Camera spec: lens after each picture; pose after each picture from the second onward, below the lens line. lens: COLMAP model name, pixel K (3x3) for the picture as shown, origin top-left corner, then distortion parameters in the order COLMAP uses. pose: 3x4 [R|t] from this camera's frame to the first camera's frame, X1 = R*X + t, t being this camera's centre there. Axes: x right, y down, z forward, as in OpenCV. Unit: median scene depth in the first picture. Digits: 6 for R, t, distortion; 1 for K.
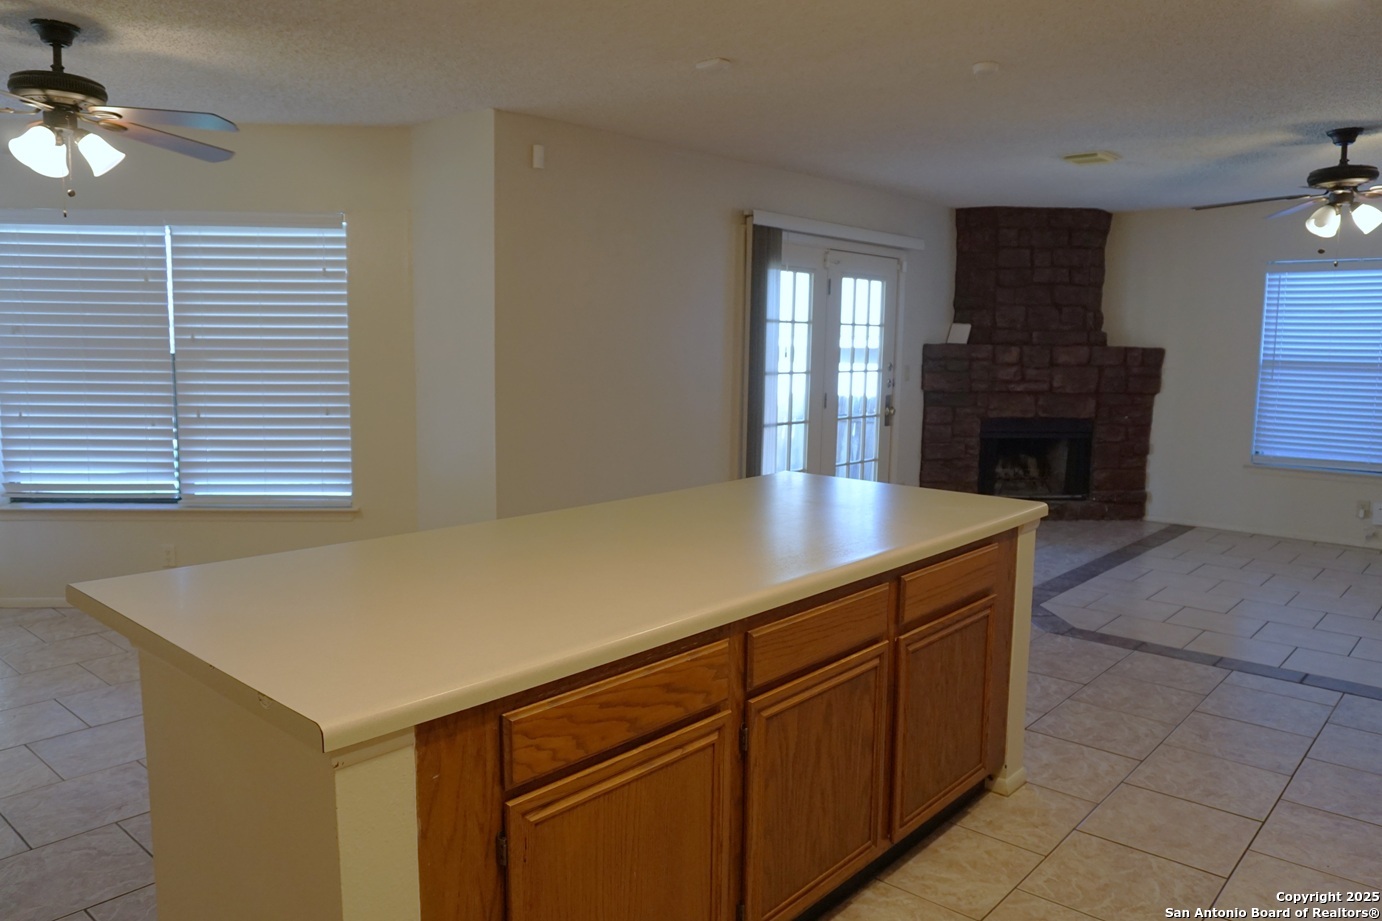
lens RADIAL K [[995.6, 0, 691.0], [0, 995.6, 460.5], [0, 0, 1]] dist [-0.008102, -0.001029]
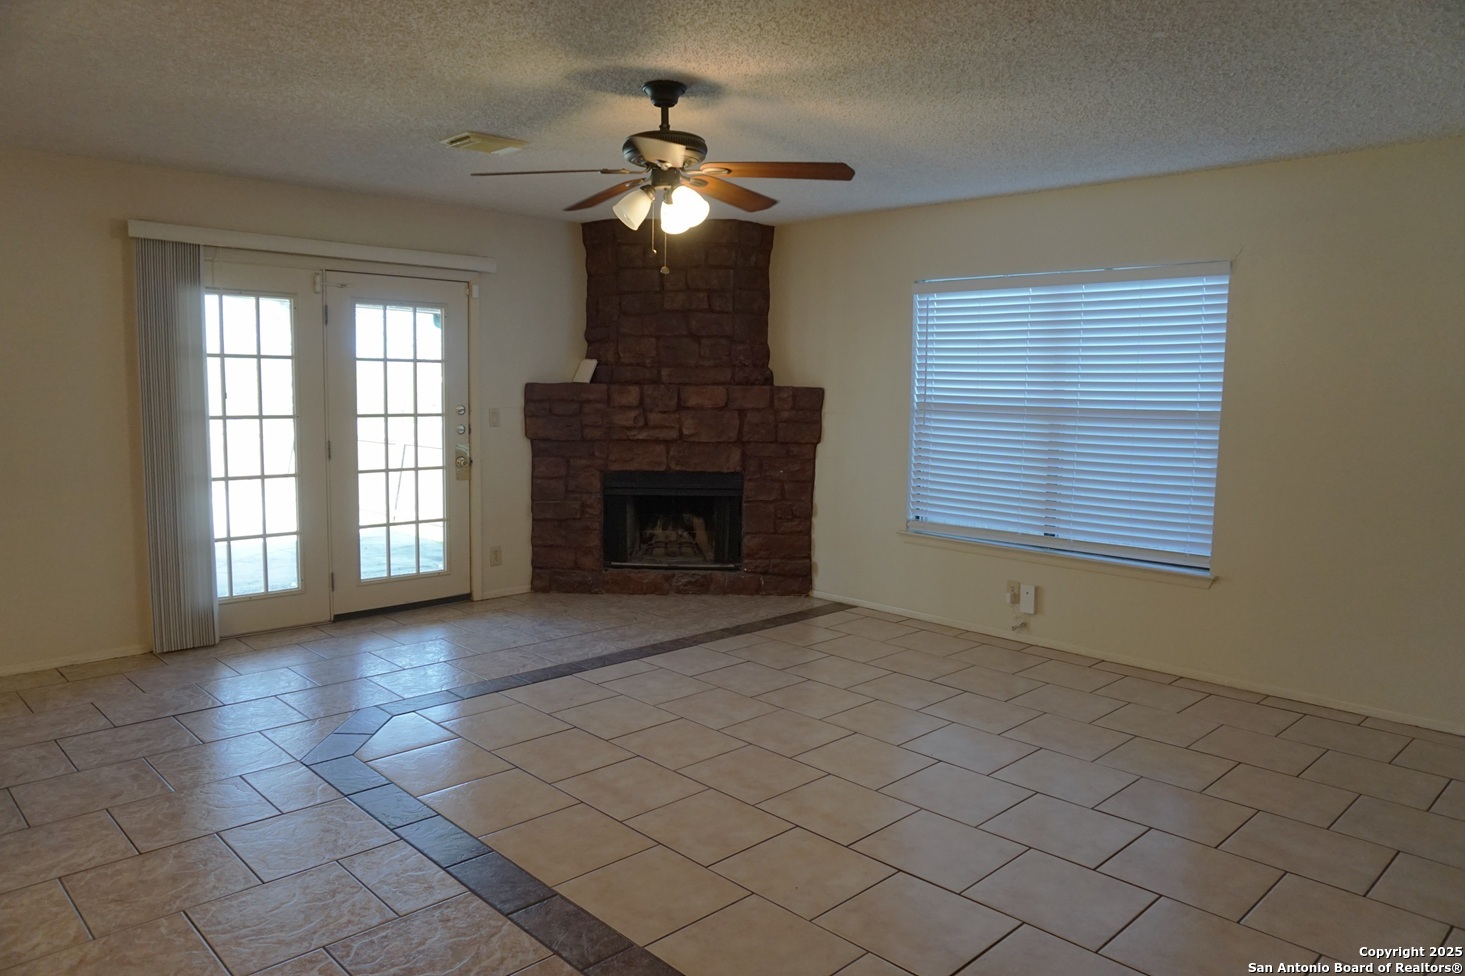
lens RADIAL K [[998.4, 0, 701.3], [0, 998.4, 484.2], [0, 0, 1]] dist [-0.012987, -0.002451]
pose [[0.995261, 0.009295, -0.096797, 0.458749], [-0.011105, 0.999773, -0.018174, -0.017252], [0.096606, 0.019163, 0.995138, 0.170948]]
